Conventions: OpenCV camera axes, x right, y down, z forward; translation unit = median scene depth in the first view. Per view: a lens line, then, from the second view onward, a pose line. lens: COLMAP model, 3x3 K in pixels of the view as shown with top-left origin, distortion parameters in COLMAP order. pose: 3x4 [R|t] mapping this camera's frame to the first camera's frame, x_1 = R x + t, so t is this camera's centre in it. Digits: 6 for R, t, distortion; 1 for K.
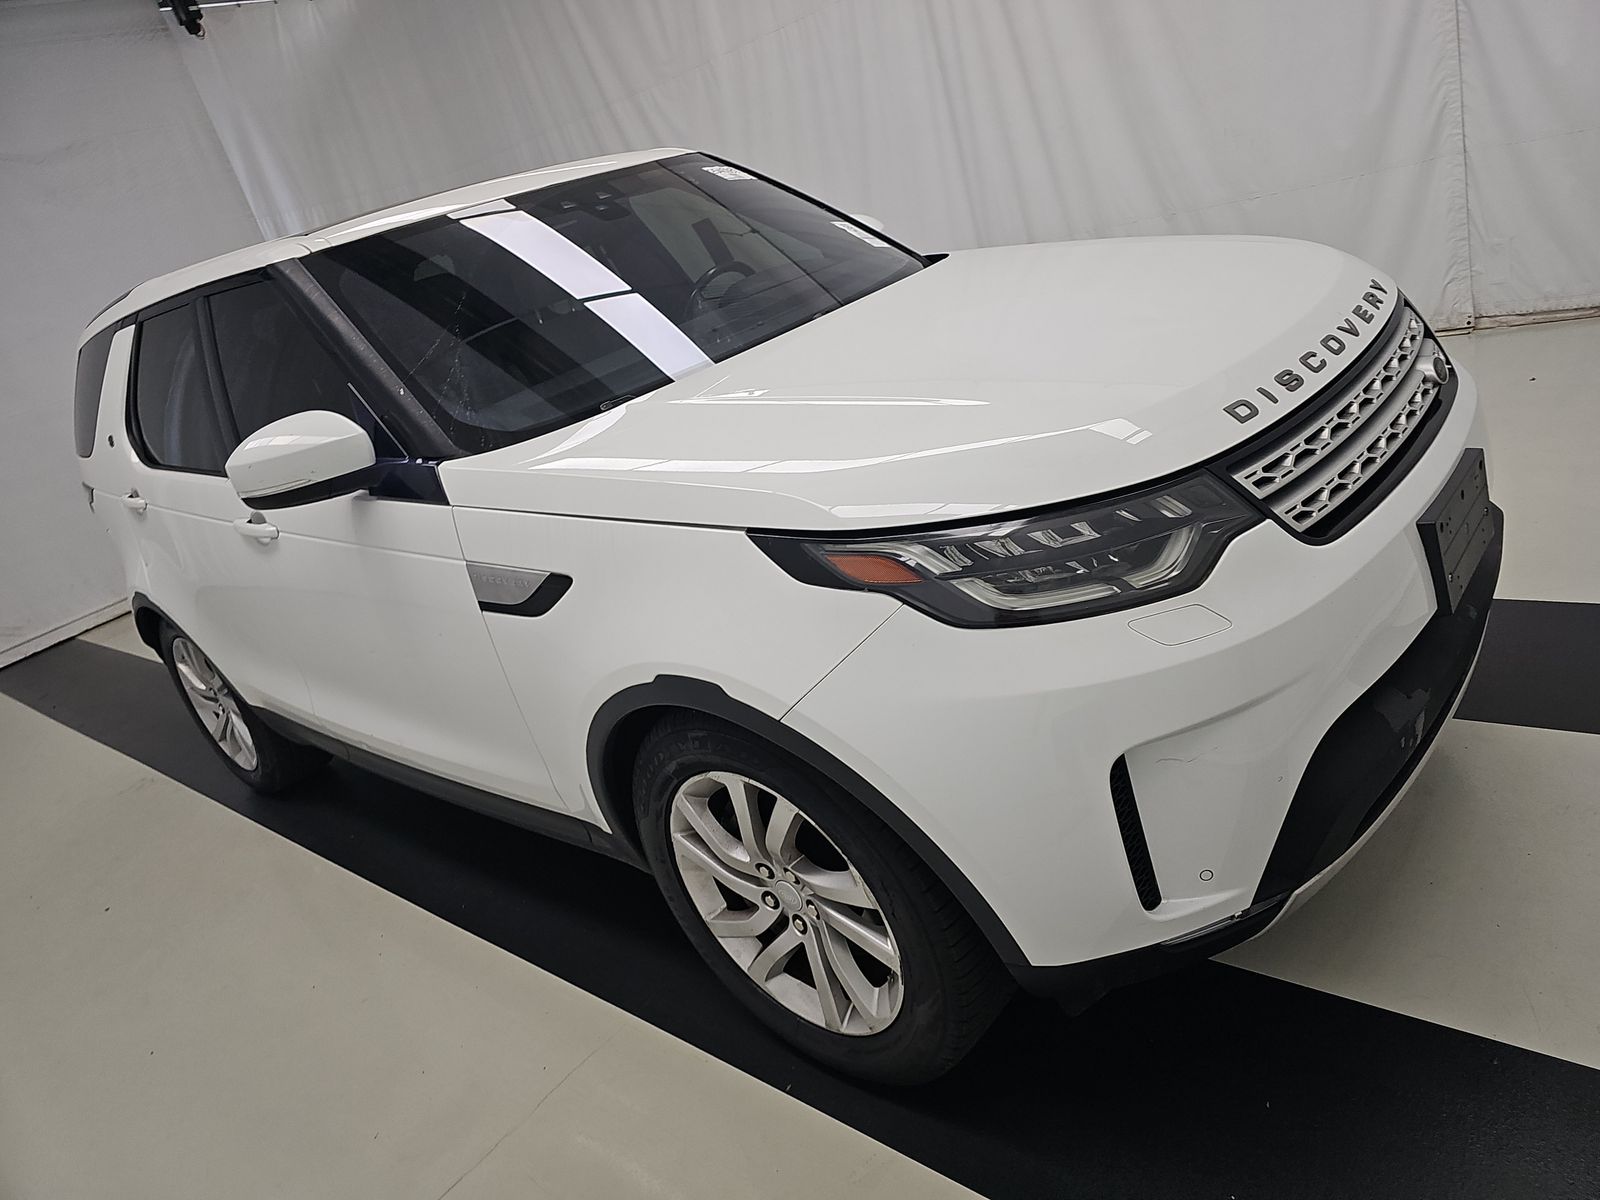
lens RADIAL K [[1072.1, 0, 800.0], [0, 1072.1, 600.0], [0, 0, 1]] dist [0.023756, -0.001210]
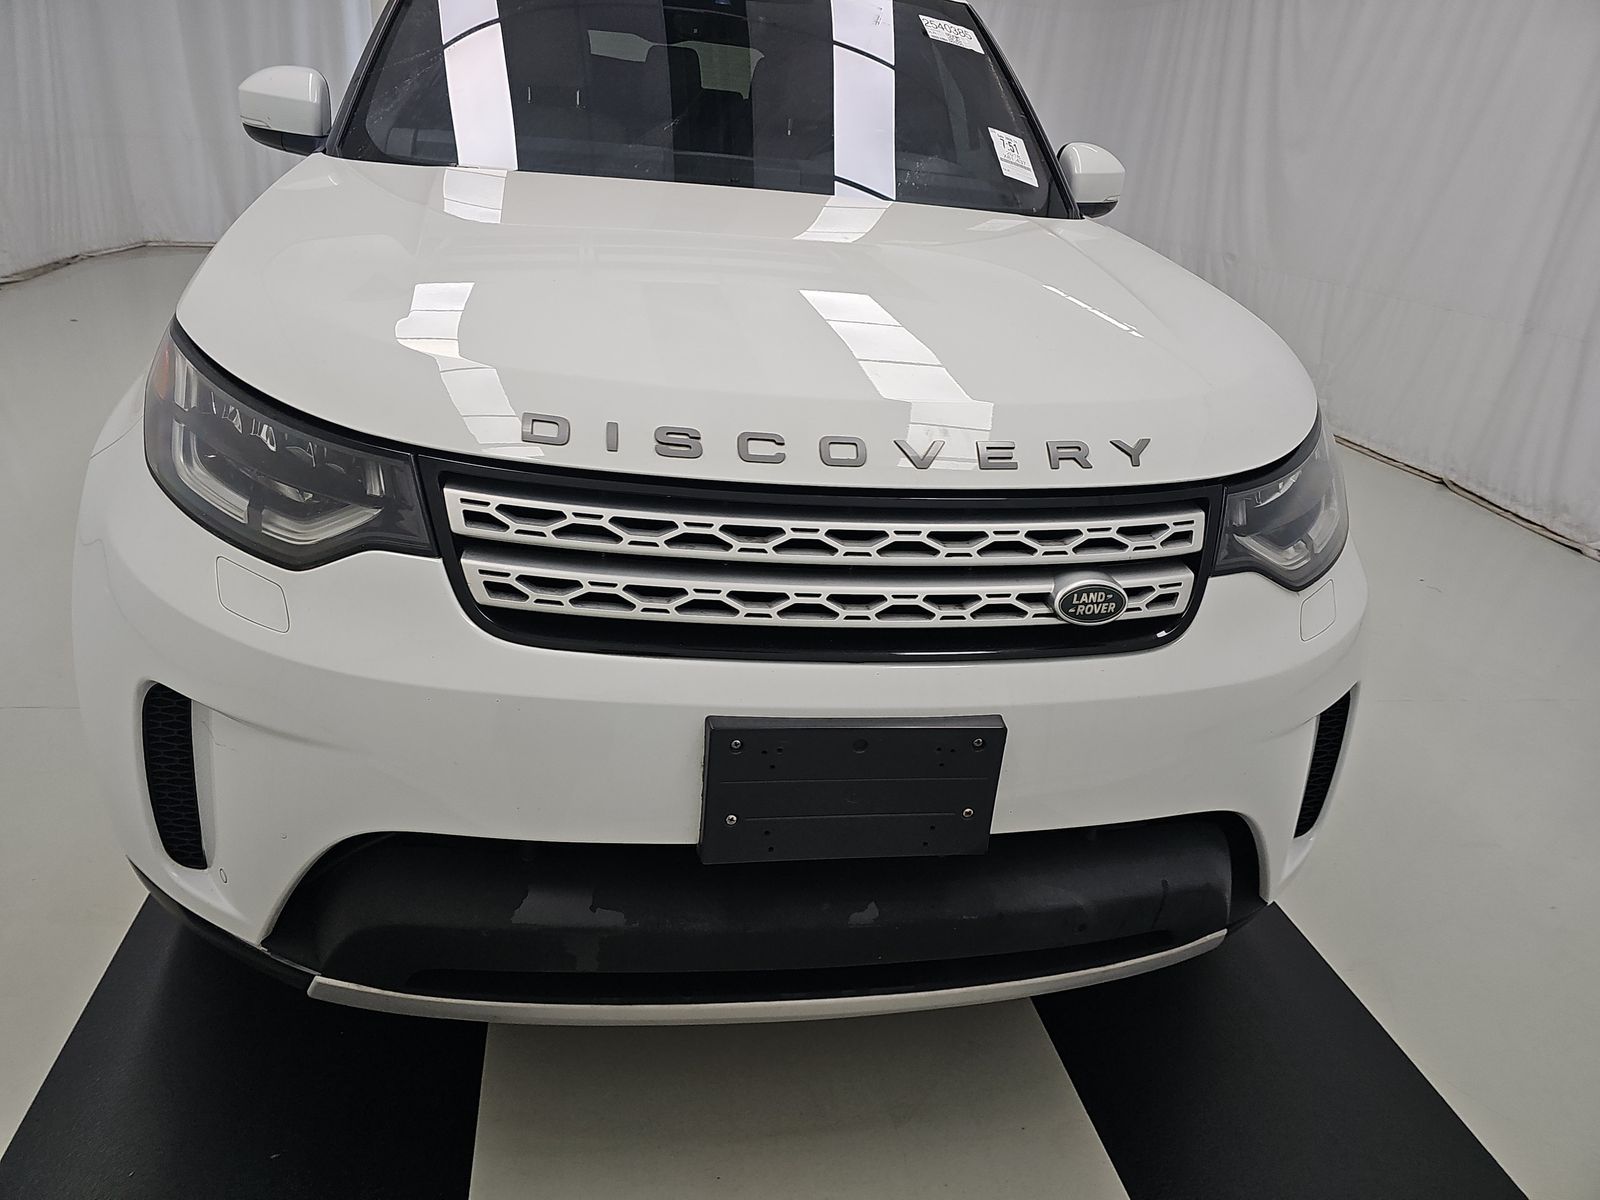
lens RADIAL K [[1043.2, 0, 820.6], [0, 1043.2, 597.6], [0, 0, 1]] dist [0.051310, -0.002024]
pose [[0.710852, 0.563140, -0.421381, 0.929256], [-0.511205, 0.825160, 0.240375, -0.356970], [0.483072, 0.044541, 0.874447, 0.489190]]
